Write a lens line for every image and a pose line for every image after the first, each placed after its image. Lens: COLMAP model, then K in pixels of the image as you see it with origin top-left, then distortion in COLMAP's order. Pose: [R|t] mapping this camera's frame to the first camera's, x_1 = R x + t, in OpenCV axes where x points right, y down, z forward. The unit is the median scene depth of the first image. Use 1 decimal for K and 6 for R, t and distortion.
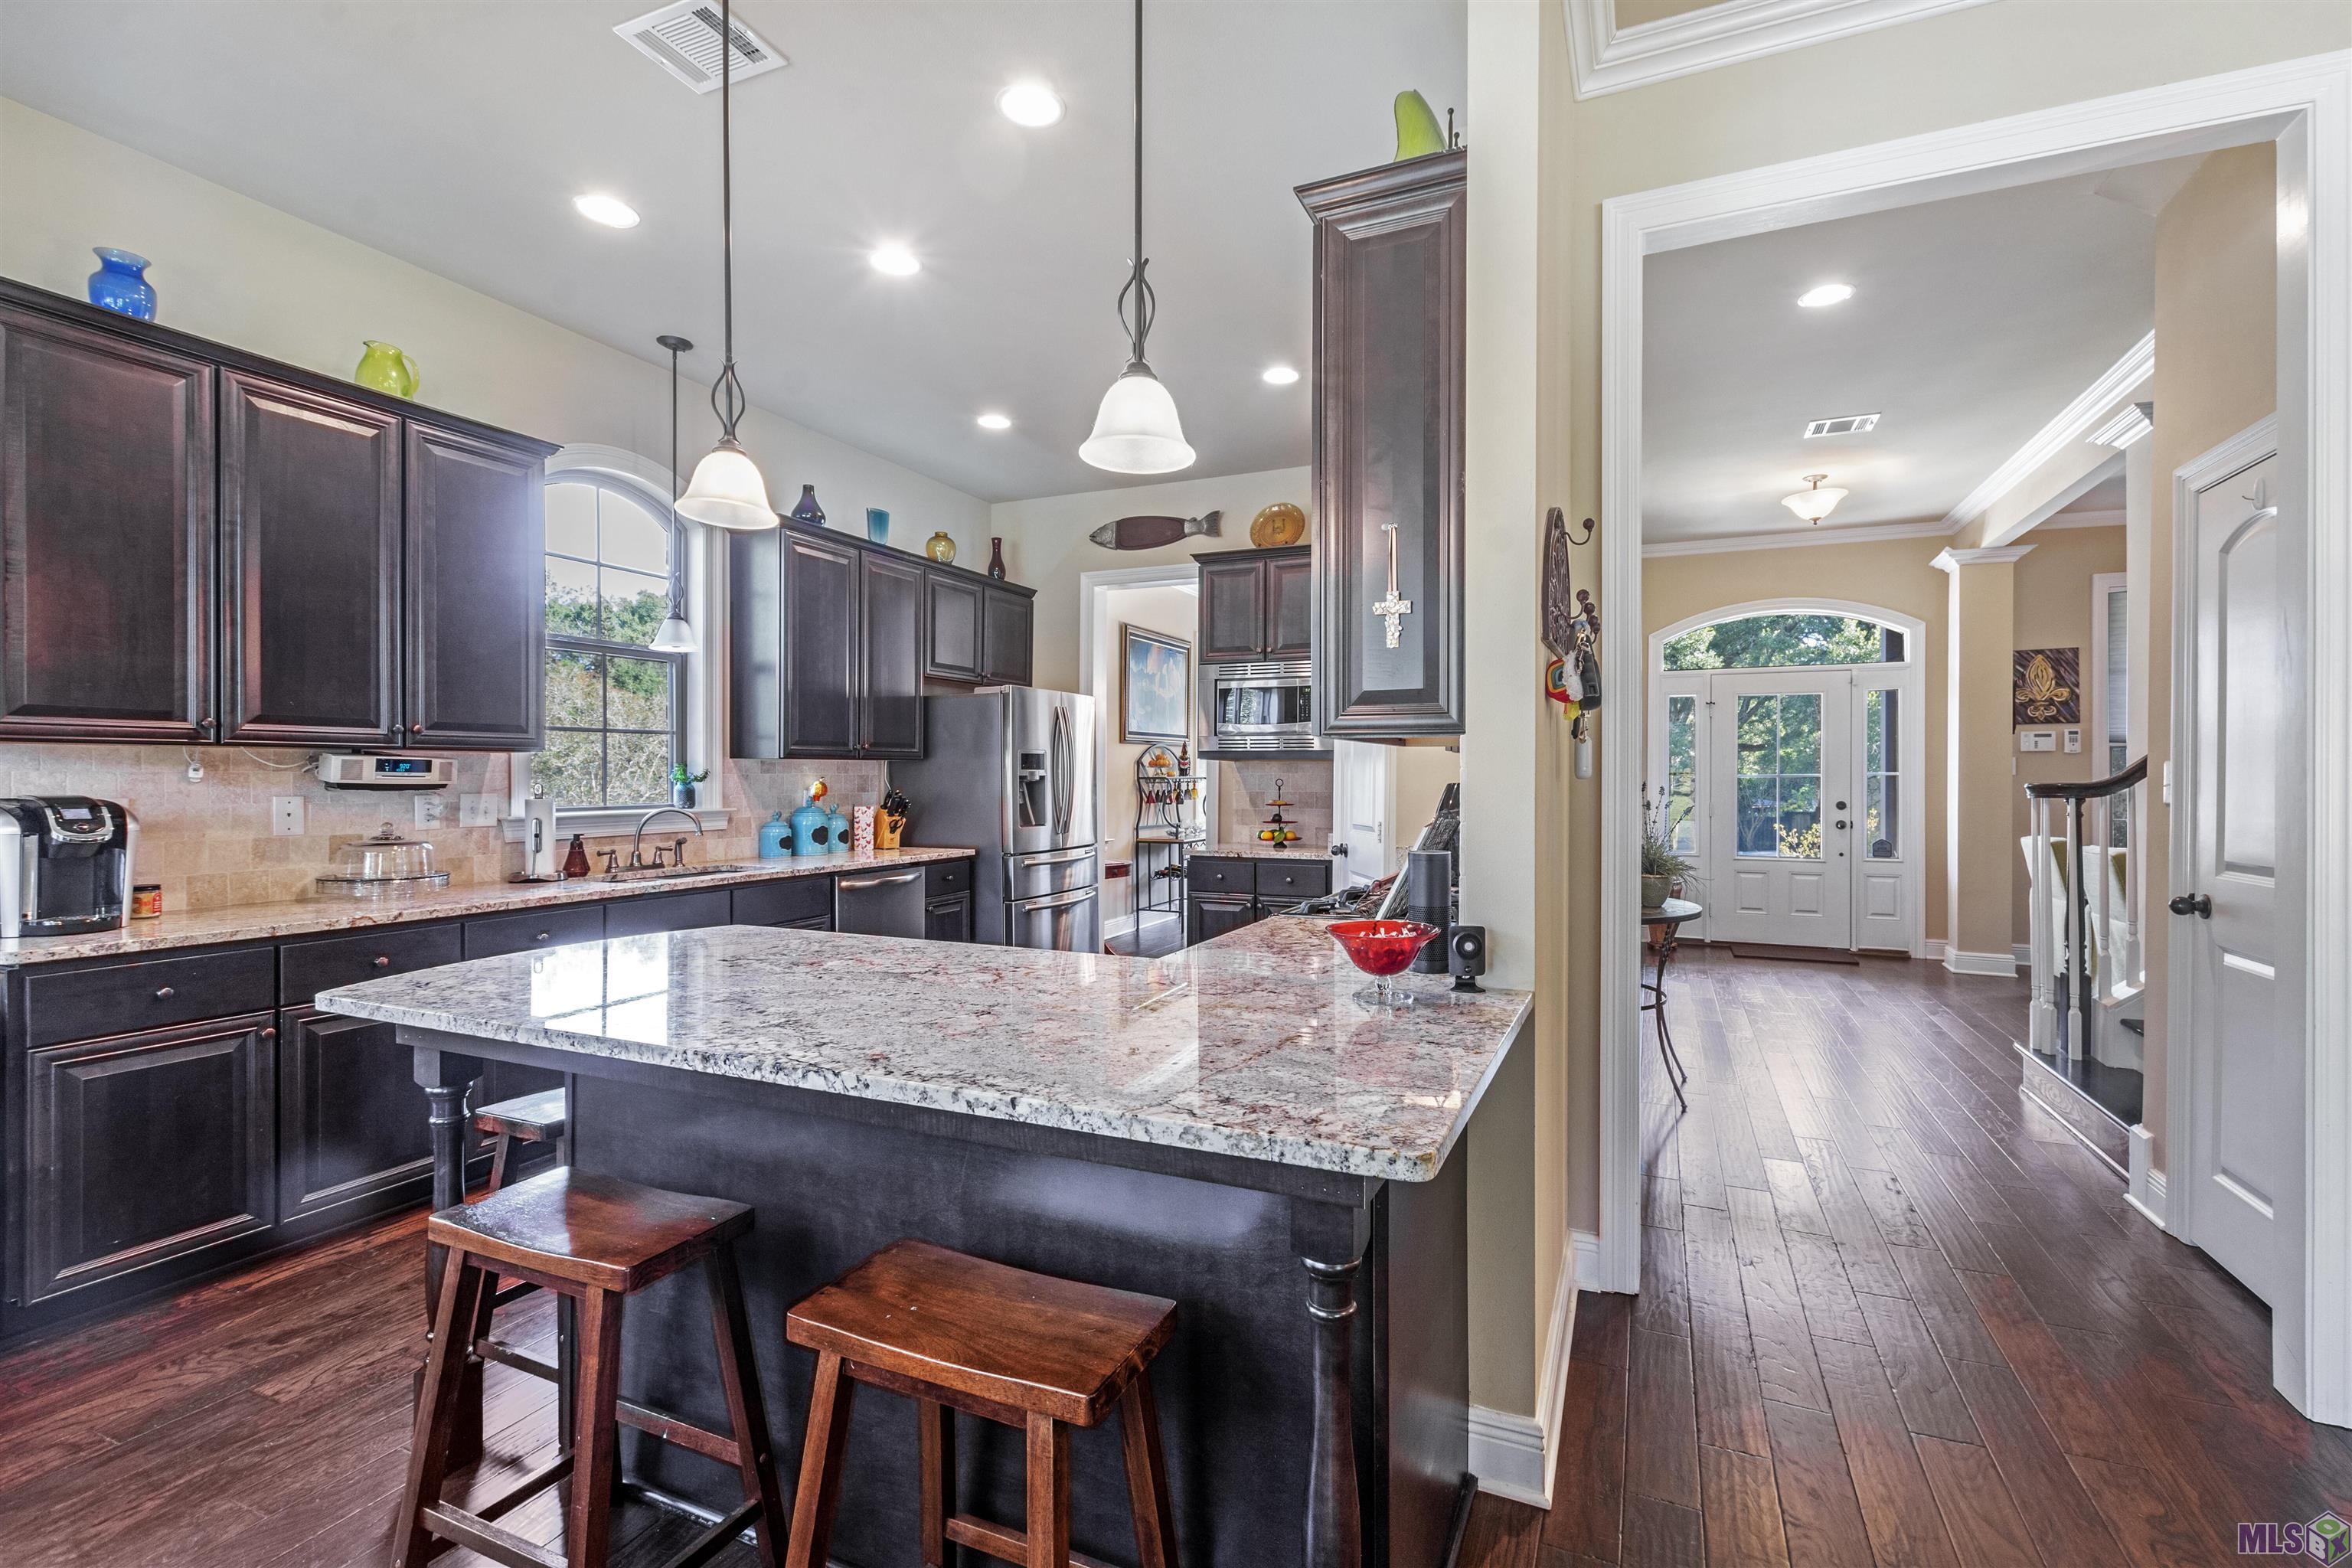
lens RADIAL K [[1027.3, 0, 1214.6], [0, 1027.3, 773.3], [0, 0, 1]] dist [0.000897, -0.000048]
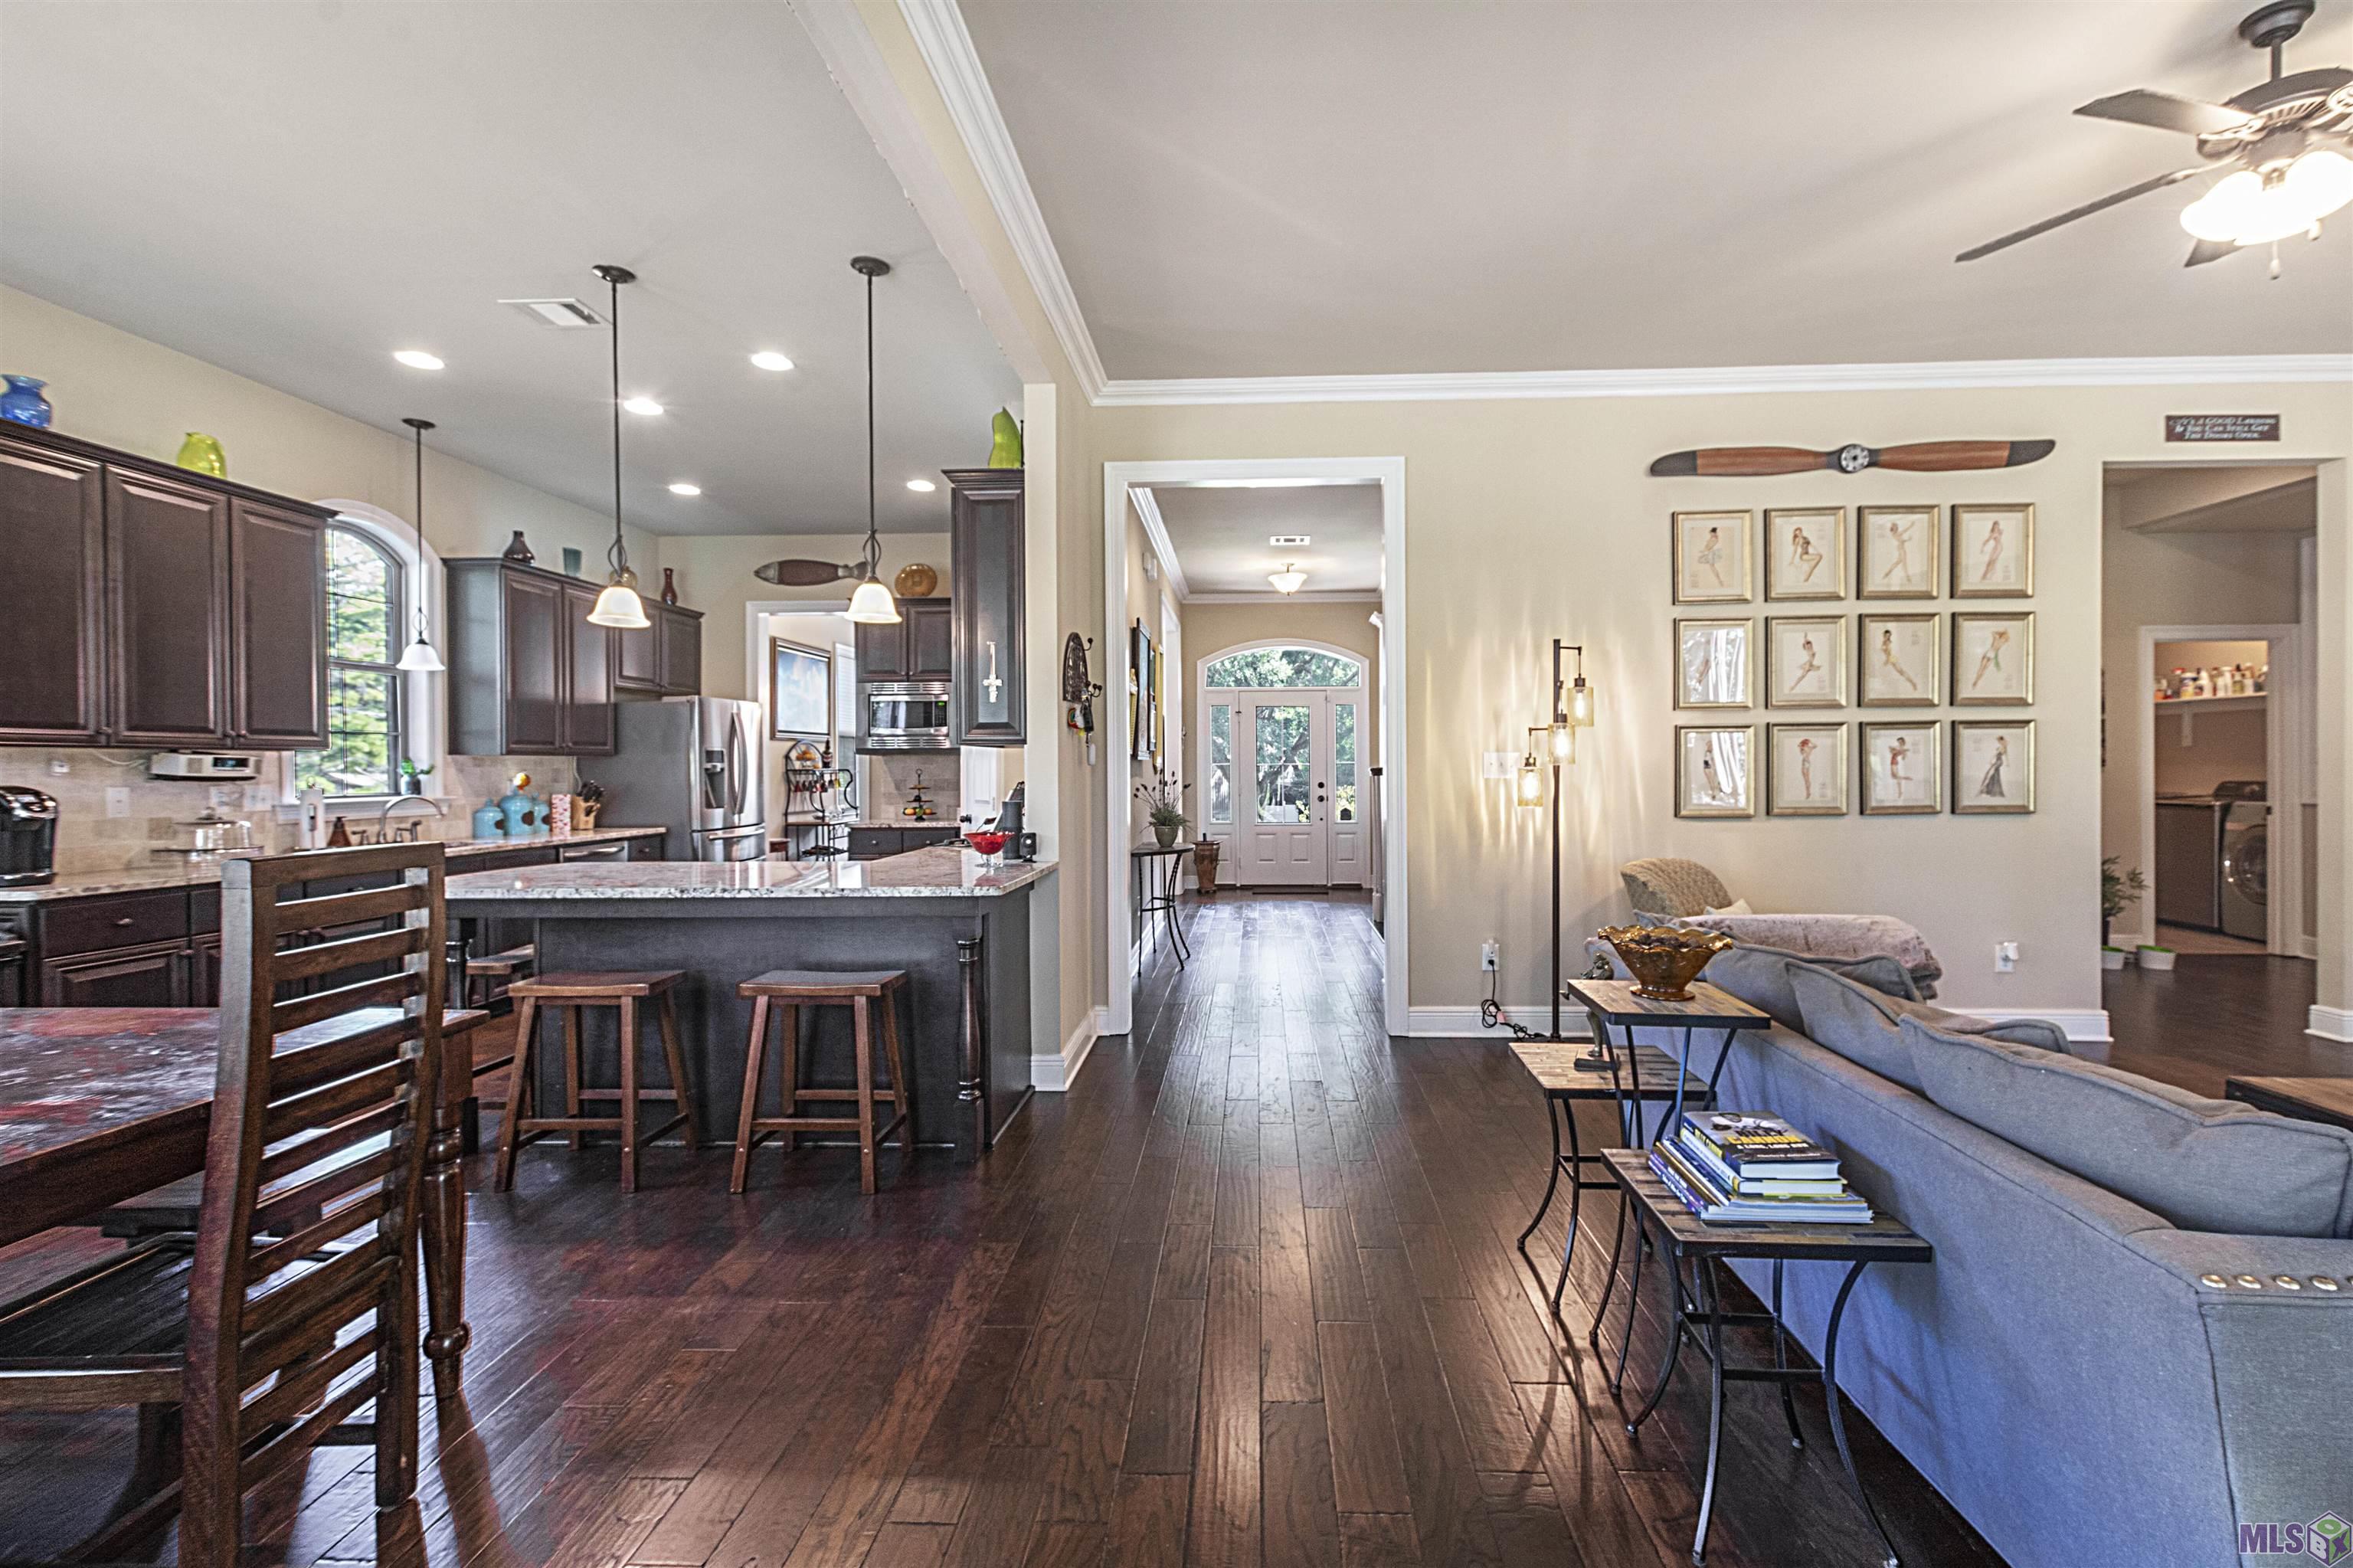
lens RADIAL K [[1027.8, 0, 1215.2], [0, 1027.8, 773.3], [0, 0, 1]] dist [0.000897, -0.000048]
pose [[0.935595, -0.008935, 0.352962, -0.054639], [0.006401, 0.999945, 0.008348, 0.002373], [-0.353017, -0.005551, 0.935600, -0.436681]]
